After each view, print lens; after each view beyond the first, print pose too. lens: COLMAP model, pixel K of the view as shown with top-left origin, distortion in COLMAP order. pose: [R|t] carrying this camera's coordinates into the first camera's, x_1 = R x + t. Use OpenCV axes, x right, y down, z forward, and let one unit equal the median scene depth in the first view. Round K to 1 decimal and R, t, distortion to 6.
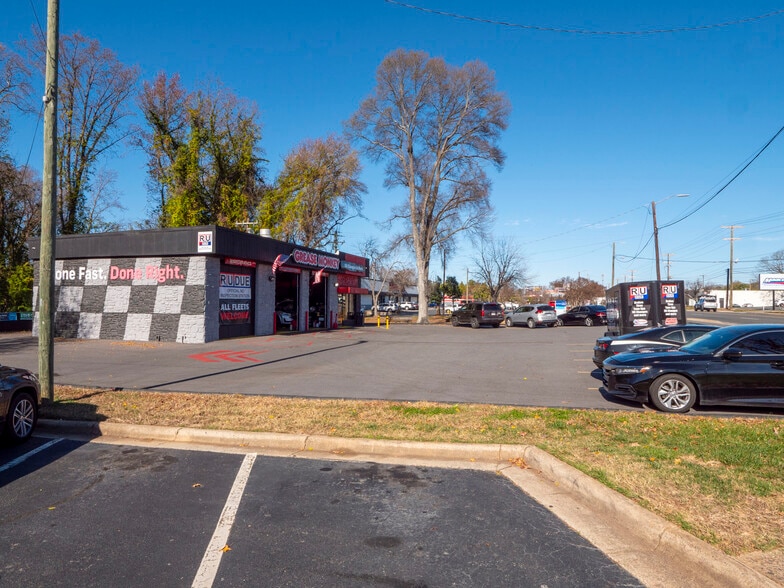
lens RADIAL K [[473.2, 0, 390.4], [0, 473.2, 296.7], [0, 0, 1]] dist [-0.033090, 0.013950]
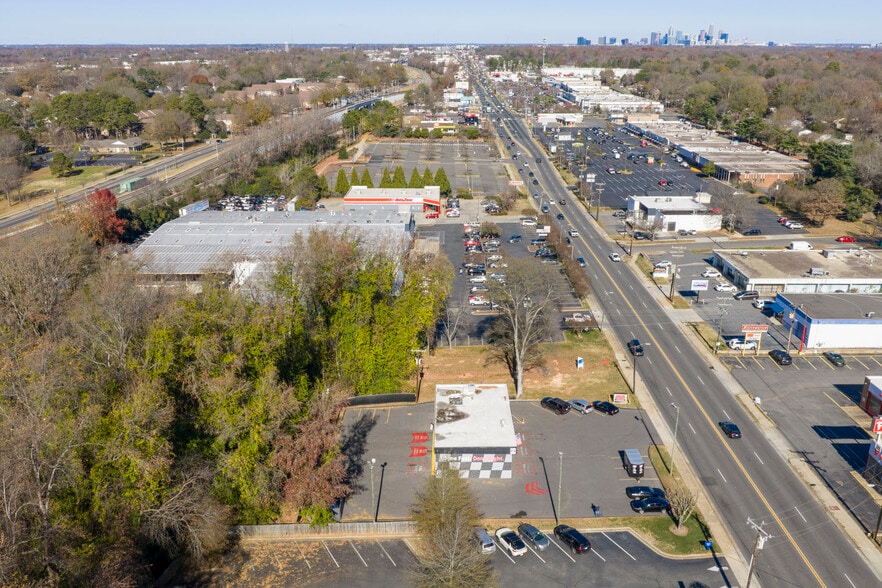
lens RADIAL K [[721.4, 0, 440.3], [0, 721.4, 299.9], [0, 0, 1]] dist [0.026617, -0.052234]
pose [[0.954225, -0.107539, 0.279088, -1.839168], [0.005539, 0.939318, 0.343002, -2.394871], [-0.299039, -0.325755, 0.896917, -2.527201]]
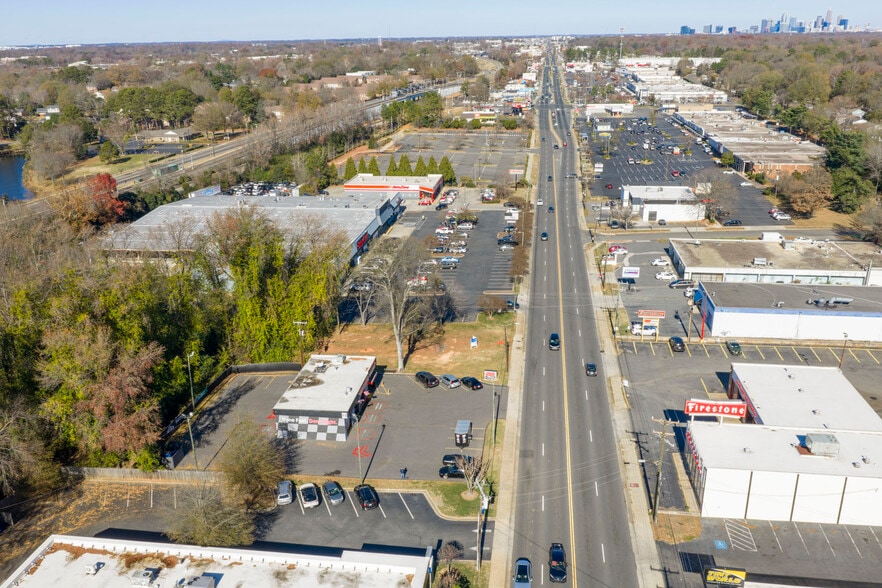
lens RADIAL K [[721.4, 0, 440.3], [0, 721.4, 299.9], [0, 0, 1]] dist [0.026617, -0.052234]
pose [[0.984444, -0.081361, 0.155725, -0.394664], [0.022035, 0.936496, 0.349985, -2.344107], [-0.174311, -0.341110, 0.923721, -3.162389]]
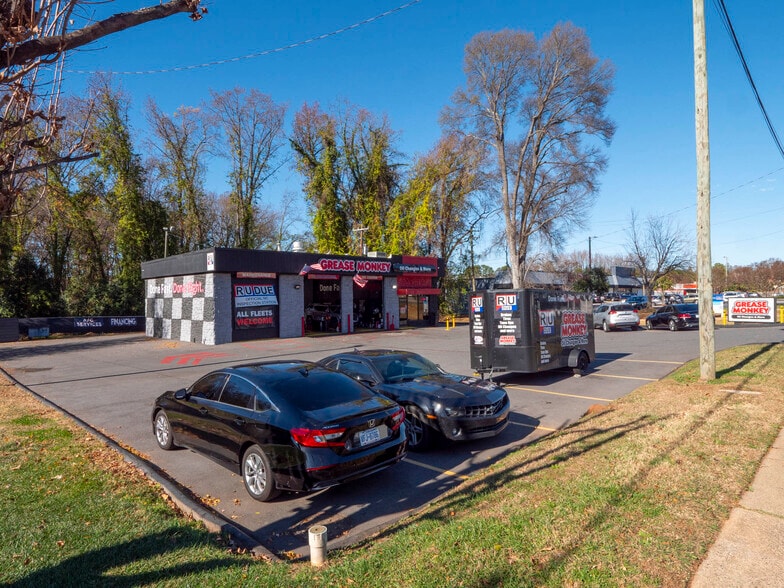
lens RADIAL K [[473.2, 0, 390.4], [0, 473.2, 296.7], [0, 0, 1]] dist [-0.033090, 0.013950]
pose [[0.890978, -0.020099, -0.453601, 0.488332], [0.028174, 0.999542, 0.011051, -0.022768], [0.453171, -0.022627, 0.891136, 0.112106]]
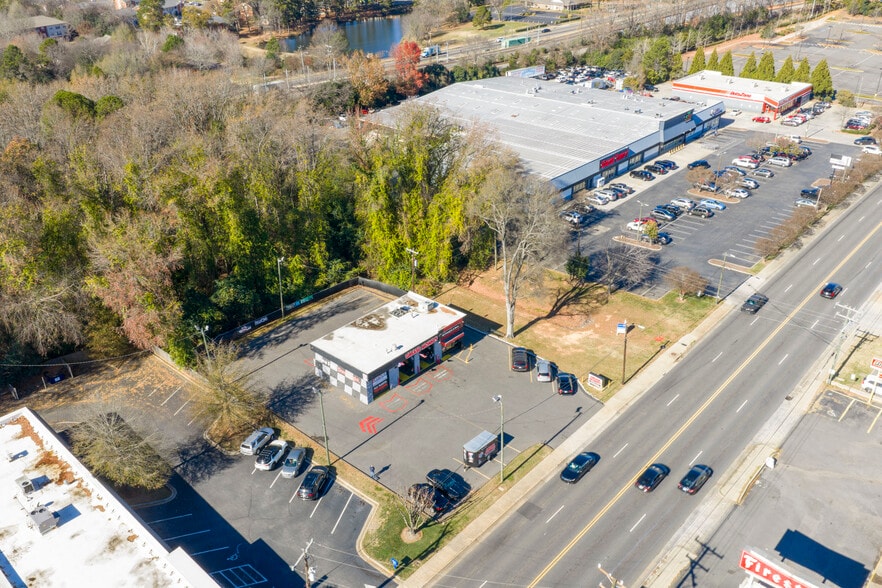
lens RADIAL K [[721.4, 0, 440.3], [0, 721.4, 299.9], [0, 0, 1]] dist [0.026617, -0.052234]
pose [[0.908747, 0.179529, -0.376760, 1.398800], [0.029501, 0.872859, 0.487081, -2.322822], [0.416303, -0.453748, 0.787911, -1.810912]]
